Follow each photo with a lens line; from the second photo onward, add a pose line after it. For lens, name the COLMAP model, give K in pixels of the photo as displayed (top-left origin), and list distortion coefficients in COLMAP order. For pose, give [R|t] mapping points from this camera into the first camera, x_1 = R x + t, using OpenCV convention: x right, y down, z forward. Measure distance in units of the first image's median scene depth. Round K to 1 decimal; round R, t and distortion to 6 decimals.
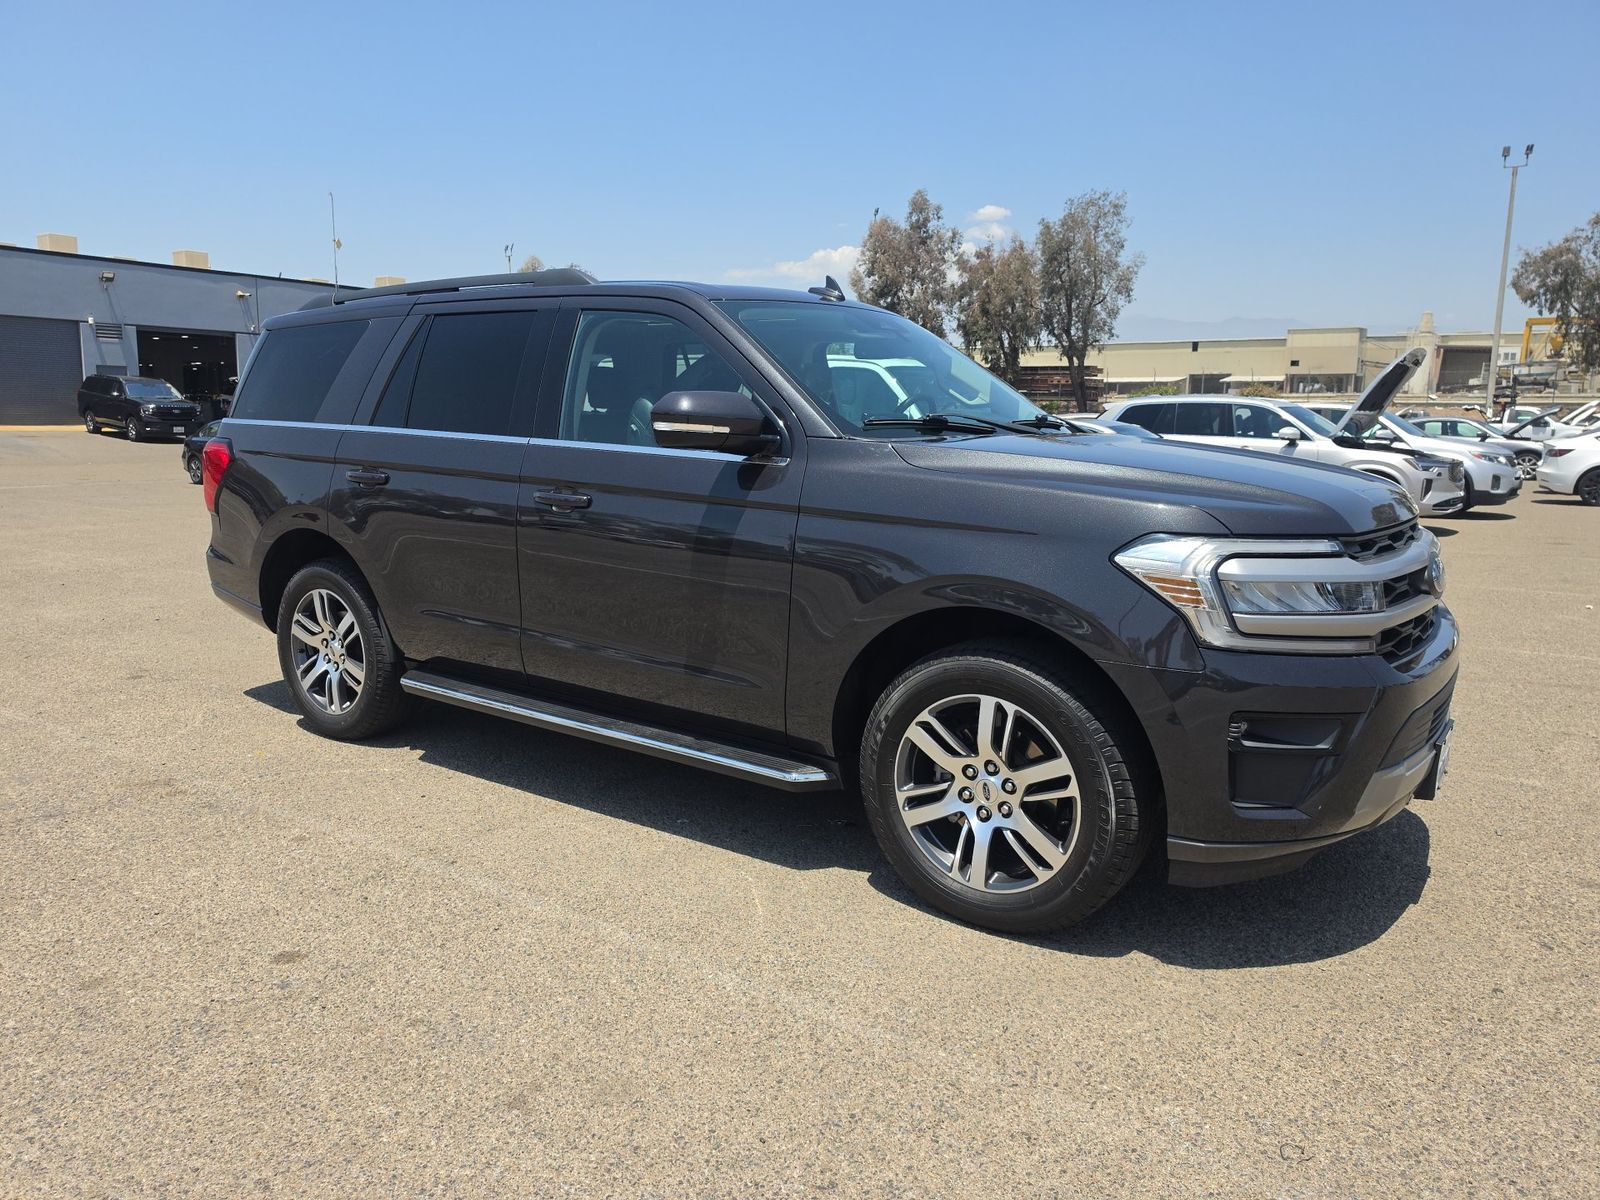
lens RADIAL K [[1114.3, 0, 800.3], [0, 1114.3, 611.1], [0, 0, 1]] dist [0.008461, -0.010262]
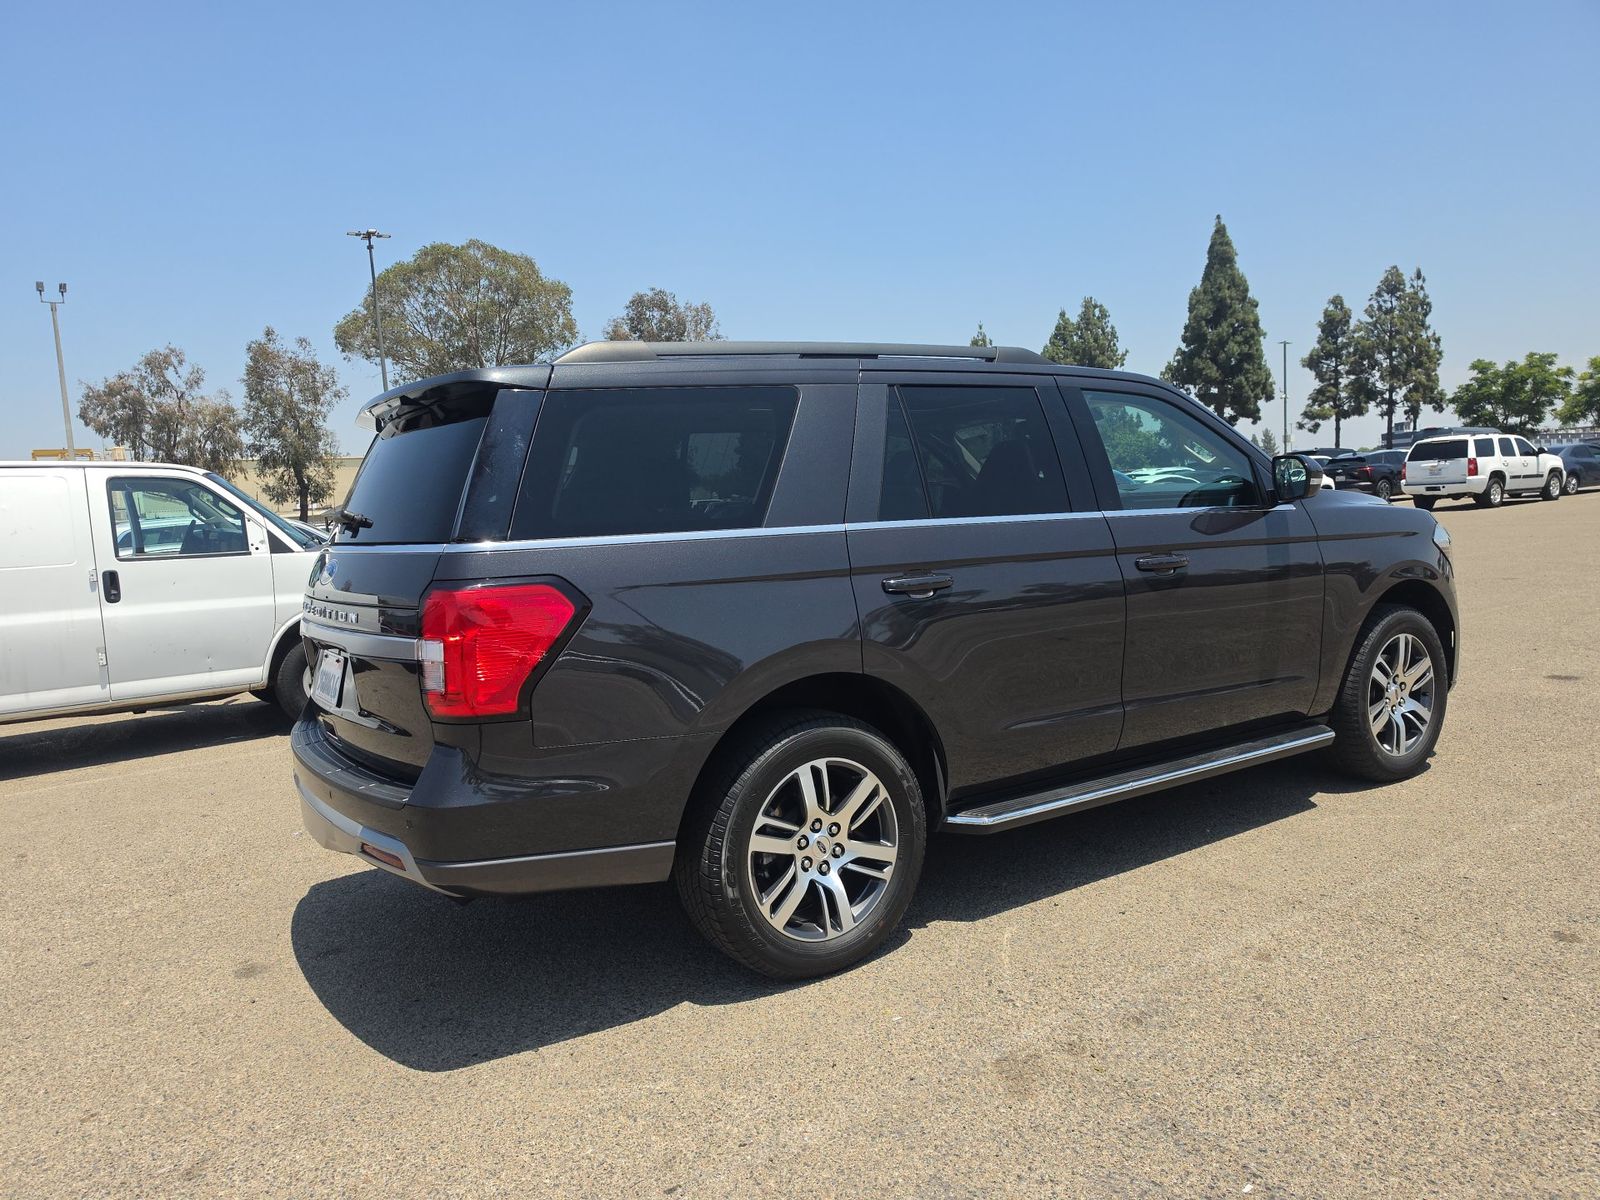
lens RADIAL K [[1114.3, 0, 793.0], [0, 1114.3, 610.6], [0, 0, 1]] dist [0.008461, -0.010262]
pose [[0.377456, -0.121729, 0.917992, -1.063247], [0.226505, 0.973347, 0.035936, -0.139304], [-0.897899, 0.194365, 0.394968, 0.722594]]
